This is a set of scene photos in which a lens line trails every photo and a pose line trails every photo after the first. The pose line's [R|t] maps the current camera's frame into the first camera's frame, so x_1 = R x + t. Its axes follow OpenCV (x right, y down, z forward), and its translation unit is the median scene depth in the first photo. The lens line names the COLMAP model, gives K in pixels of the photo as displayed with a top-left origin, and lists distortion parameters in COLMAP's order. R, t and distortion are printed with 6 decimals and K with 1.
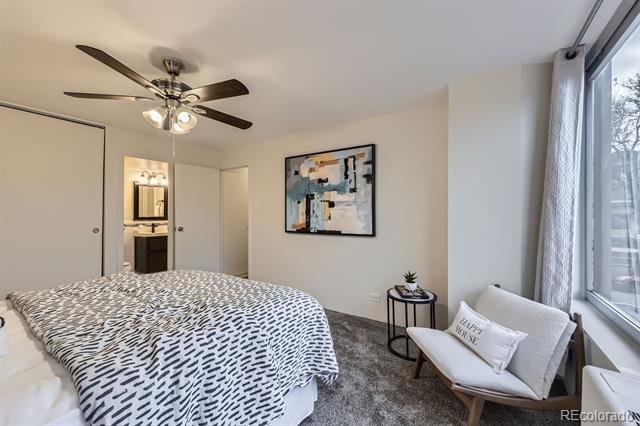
lens RADIAL K [[258.7, 0, 316.3], [0, 258.7, 207.7], [0, 0, 1]] dist [0.003475, -0.000004]
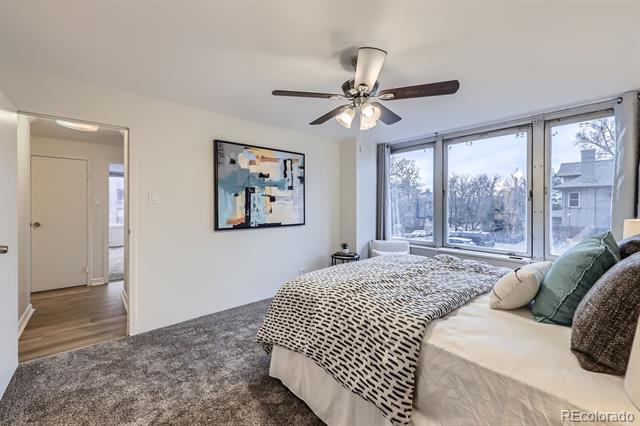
lens RADIAL K [[258.7, 0, 316.3], [0, 258.7, 207.7], [0, 0, 1]] dist [0.003475, -0.000004]
pose [[0.277137, -0.003138, 0.960825, -0.909405], [-0.014162, 0.999873, 0.007351, 0.012914], [-0.960726, -0.015645, 0.277057, 0.515542]]
